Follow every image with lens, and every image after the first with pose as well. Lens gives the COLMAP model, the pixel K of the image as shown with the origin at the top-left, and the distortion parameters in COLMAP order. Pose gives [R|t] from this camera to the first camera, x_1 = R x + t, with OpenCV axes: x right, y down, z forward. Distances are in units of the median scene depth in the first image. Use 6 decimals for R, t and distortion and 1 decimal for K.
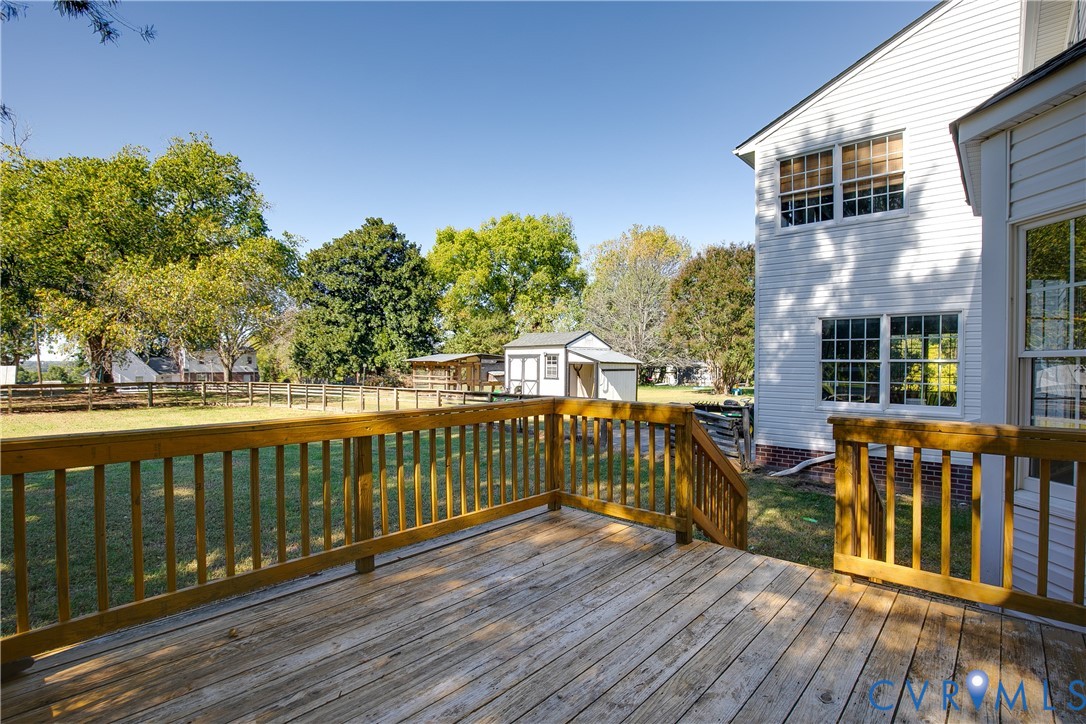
lens RADIAL K [[495.4, 0, 530.2], [0, 495.4, 384.7], [0, 0, 1]] dist [-0.015492, 0.002790]
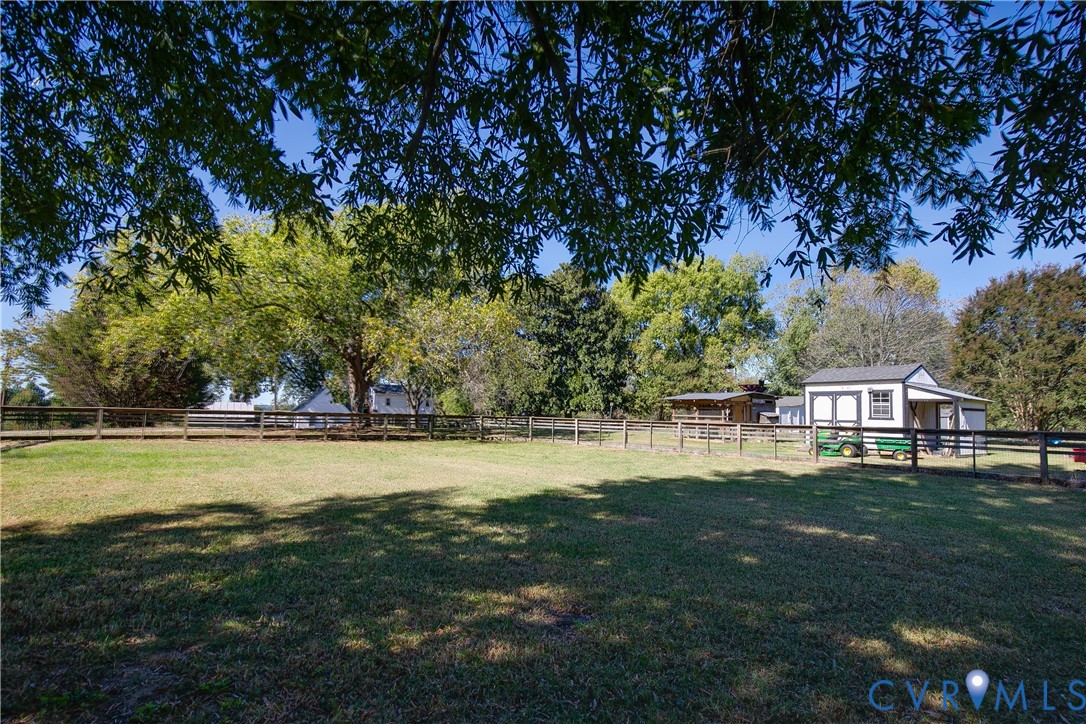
lens RADIAL K [[495.4, 0, 551.1], [0, 495.4, 387.0], [0, 0, 1]] dist [-0.015492, 0.002790]
pose [[0.977052, 0.006315, -0.212907, -0.145057], [-0.026160, 0.995551, -0.090521, 0.010736], [0.211388, 0.094013, 0.972870, 0.018747]]
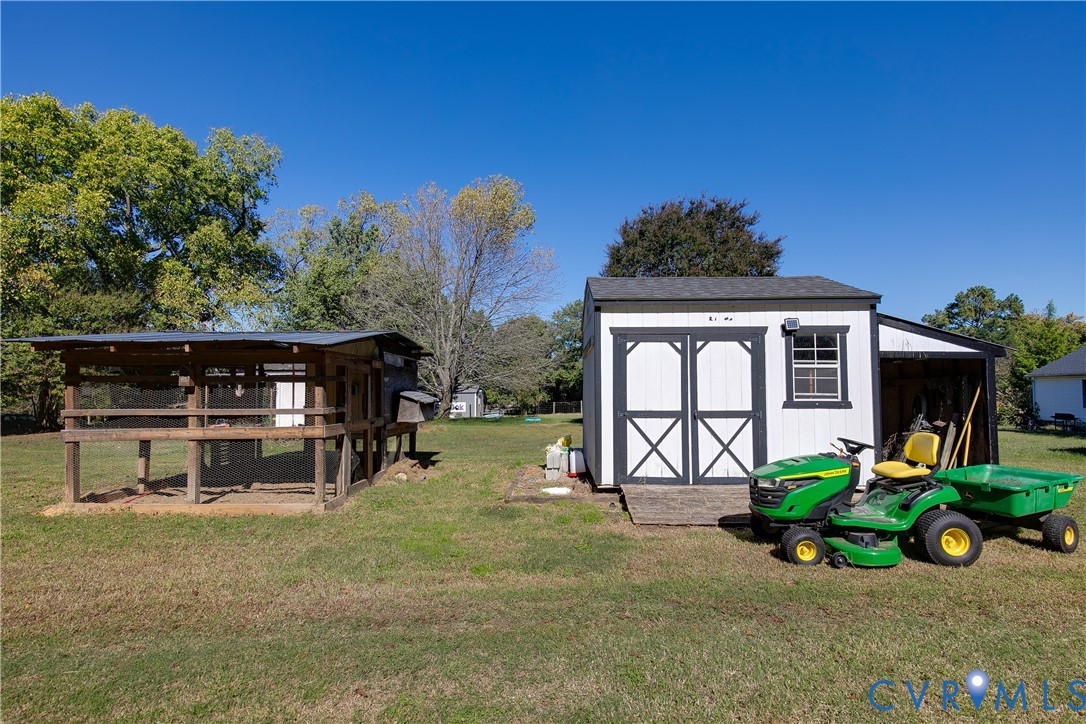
lens RADIAL K [[532.4, 0, 557.2], [0, 532.4, 373.4], [0, 0, 1]] dist [0.014650, -0.000623]
pose [[0.729436, 0.021063, 0.683724, -0.133644], [0.034755, 0.997094, -0.067796, -0.006624], [-0.683165, 0.073216, 0.726584, 0.374648]]
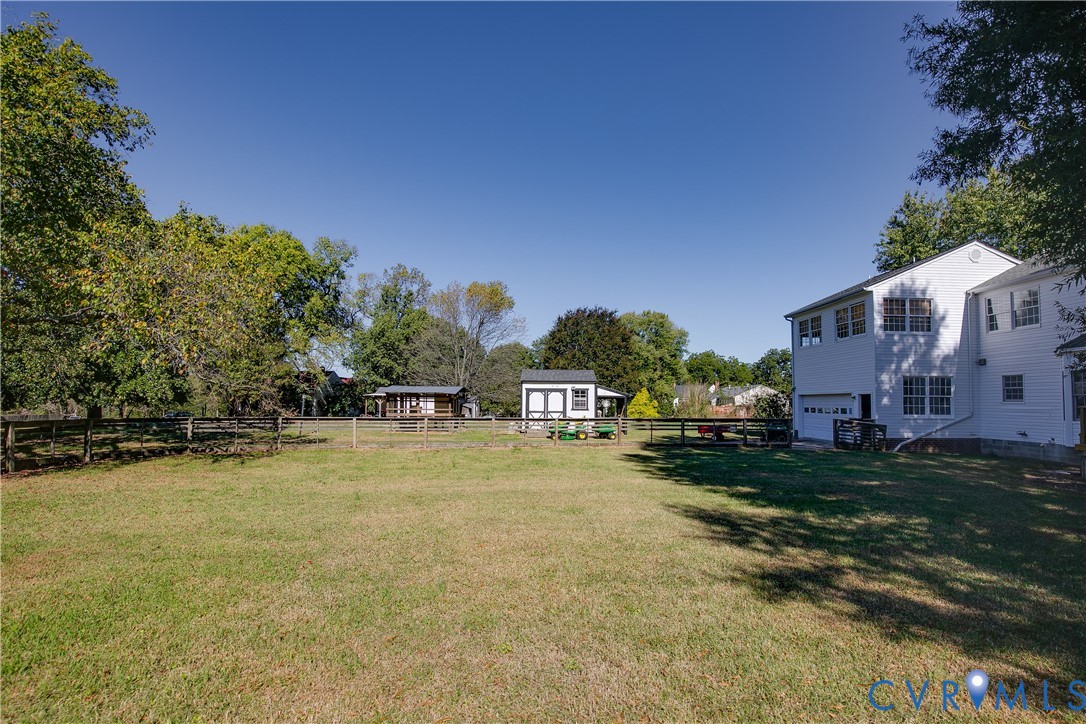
lens RADIAL K [[495.4, 0, 536.7], [0, 495.4, 364.4], [0, 0, 1]] dist [-0.015492, 0.002790]
pose [[0.737785, 0.057090, 0.672618, -0.355280], [0.021678, 0.993900, -0.108137, 0.002242], [-0.674688, 0.094363, 0.732046, 0.089913]]
